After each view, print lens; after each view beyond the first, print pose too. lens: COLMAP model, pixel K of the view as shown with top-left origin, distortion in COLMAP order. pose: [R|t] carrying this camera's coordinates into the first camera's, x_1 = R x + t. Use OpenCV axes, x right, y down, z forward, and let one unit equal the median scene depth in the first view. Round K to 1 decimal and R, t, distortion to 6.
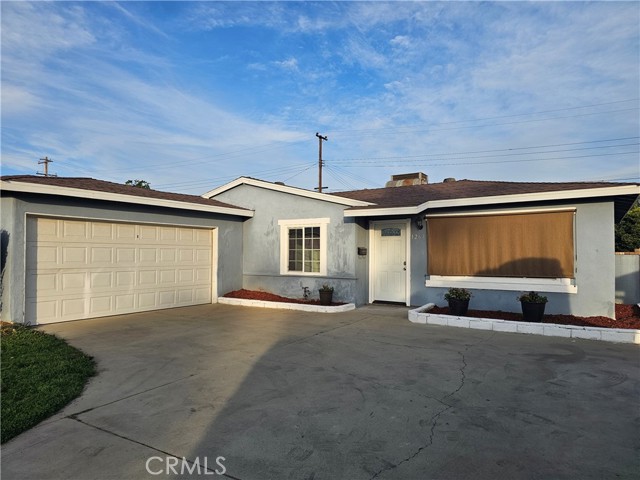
lens RADIAL K [[428.0, 0, 318.6], [0, 428.0, 239.9], [0, 0, 1]] dist [0.059663, -0.045854]
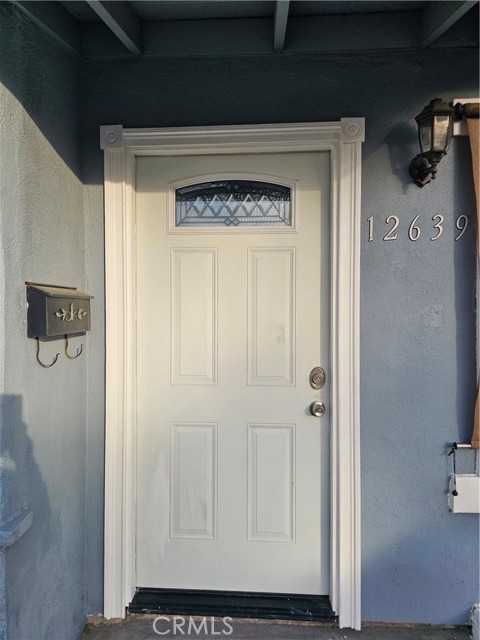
lens RADIAL K [[428.0, 0, 239.9], [0, 428.0, 319.2], [0, 0, 1]] dist [0.059663, -0.045854]
pose [[0.885318, -0.016024, 0.464710, 0.087006], [-0.006037, 0.998926, 0.045946, 0.022204], [-0.464947, -0.043482, 0.884270, 0.832635]]
